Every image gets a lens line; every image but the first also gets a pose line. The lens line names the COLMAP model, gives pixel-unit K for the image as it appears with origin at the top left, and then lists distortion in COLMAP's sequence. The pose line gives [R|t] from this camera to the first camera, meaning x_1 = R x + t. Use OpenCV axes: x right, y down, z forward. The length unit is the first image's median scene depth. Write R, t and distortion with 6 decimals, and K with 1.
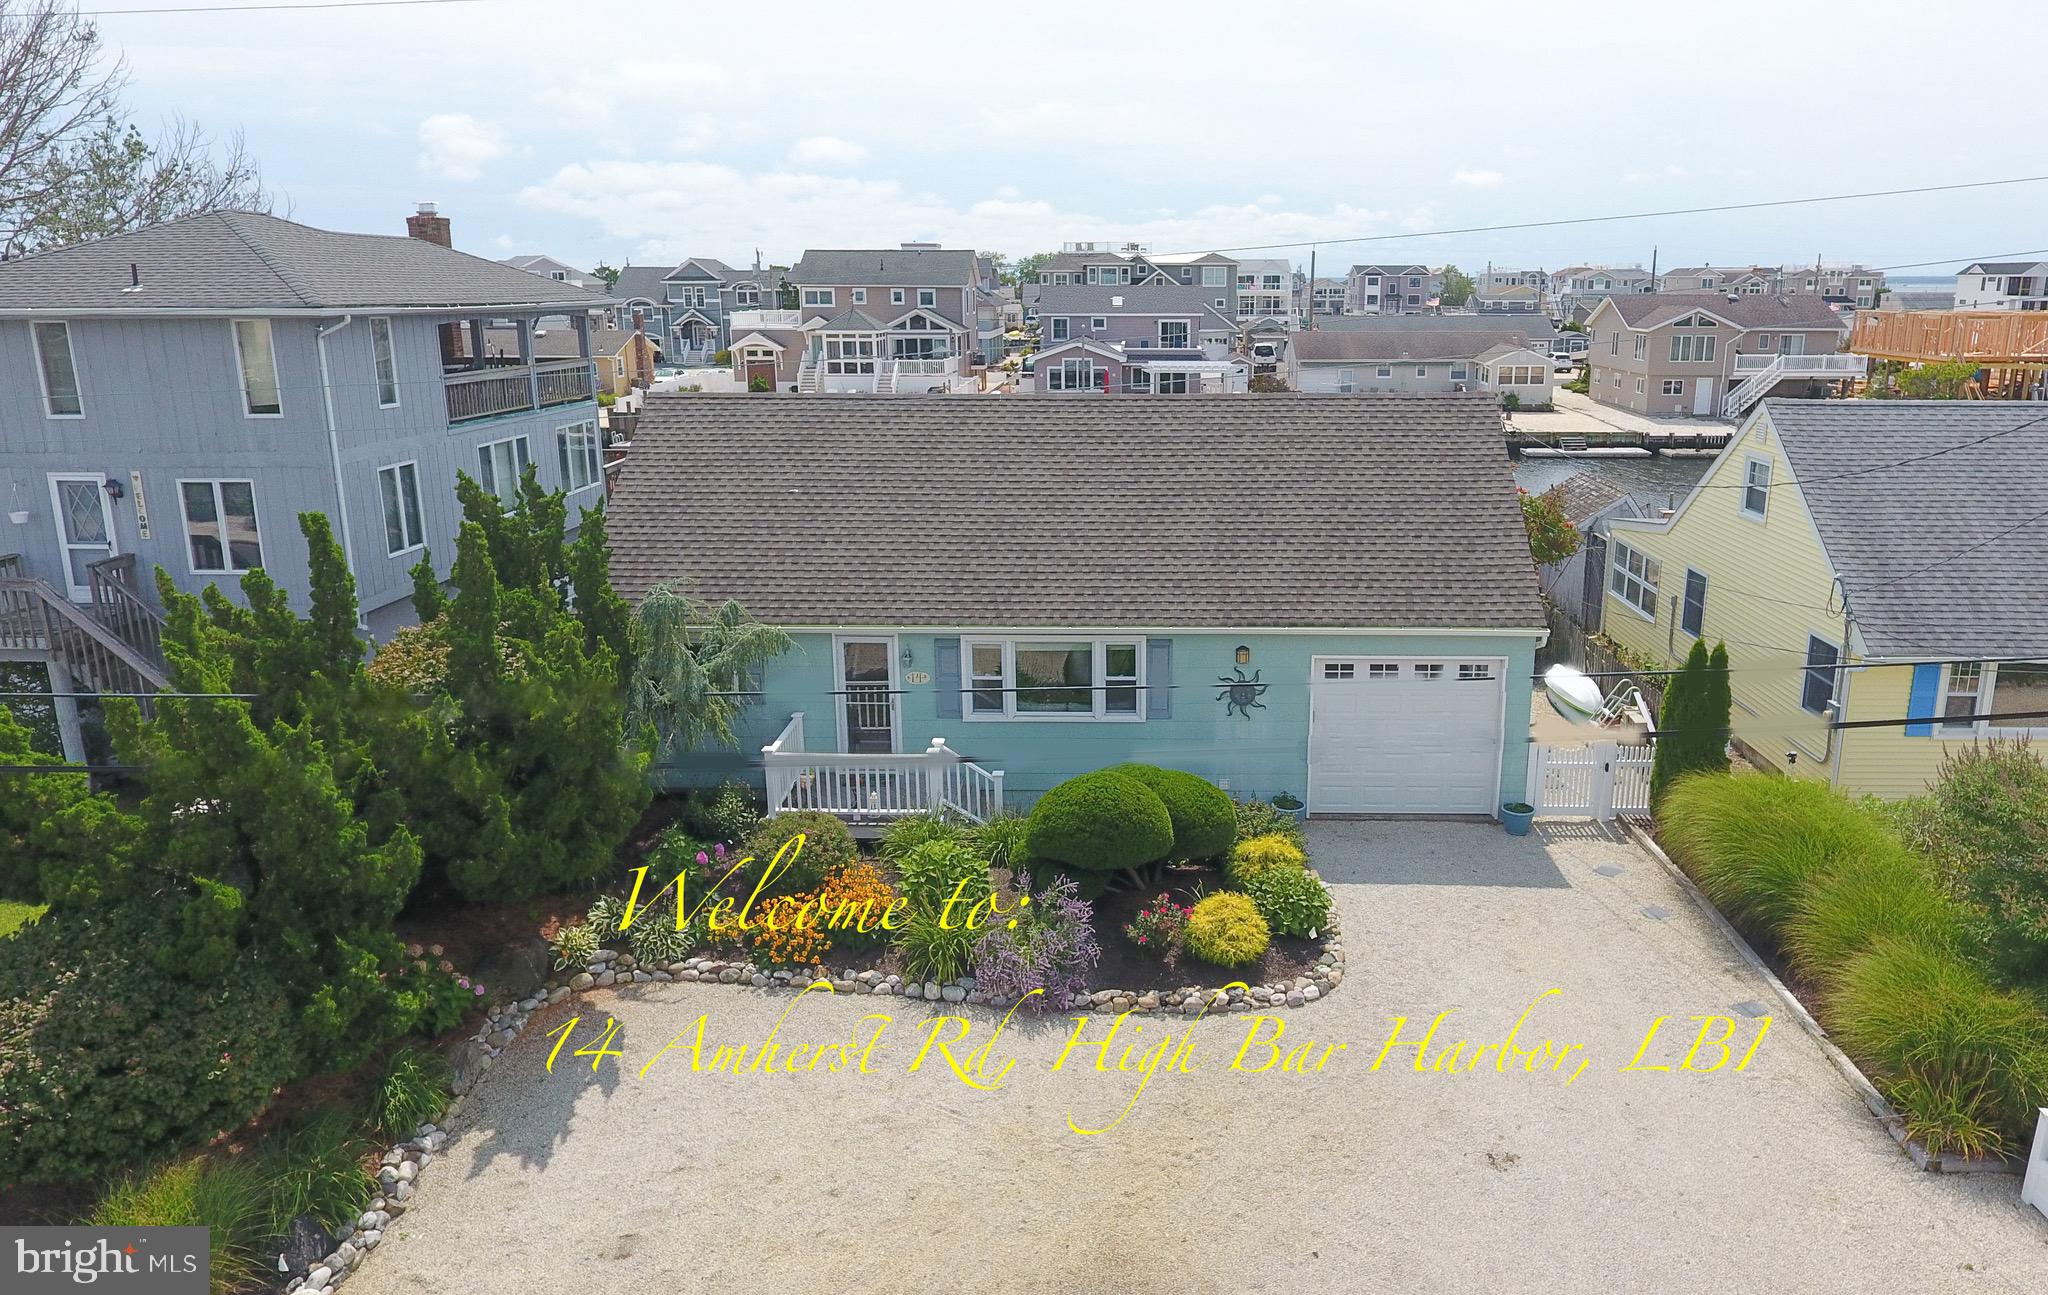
lens RADIAL K [[1346.8, 0, 1150.4], [0, 1346.8, 591.4], [0, 0, 1]] dist [-0.003210, -0.002443]
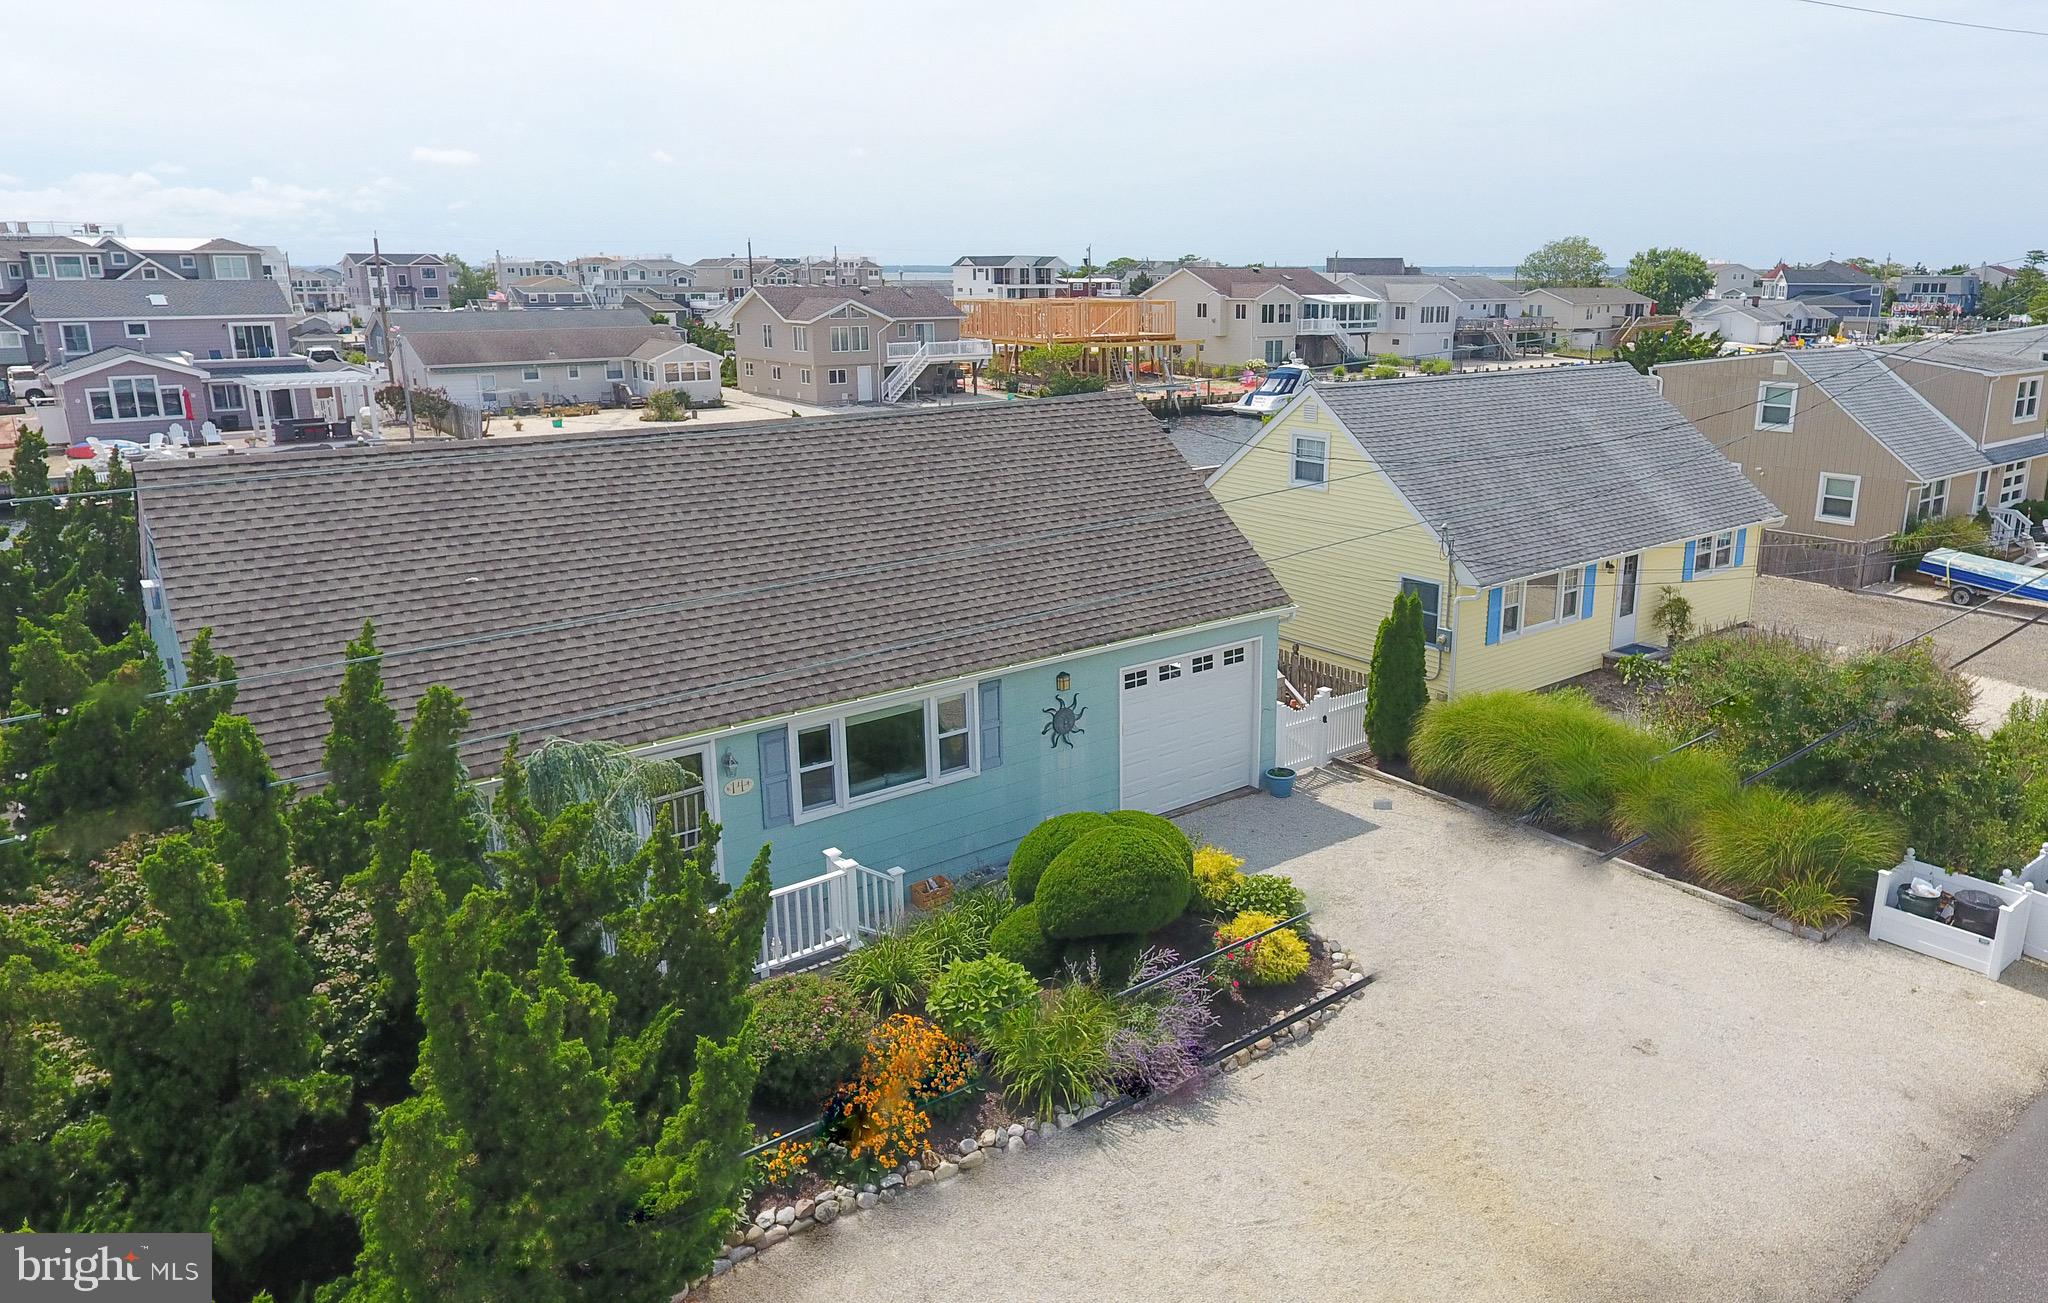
lens RADIAL K [[1346.8, 0, 1150.4], [0, 1346.8, 595.4], [0, 0, 1]] dist [-0.003210, -0.002443]
pose [[0.763189, -0.149467, 0.628651, -0.110567], [0.142992, 0.987826, 0.061270, -0.014590], [-0.630155, 0.043132, 0.775270, 0.051734]]
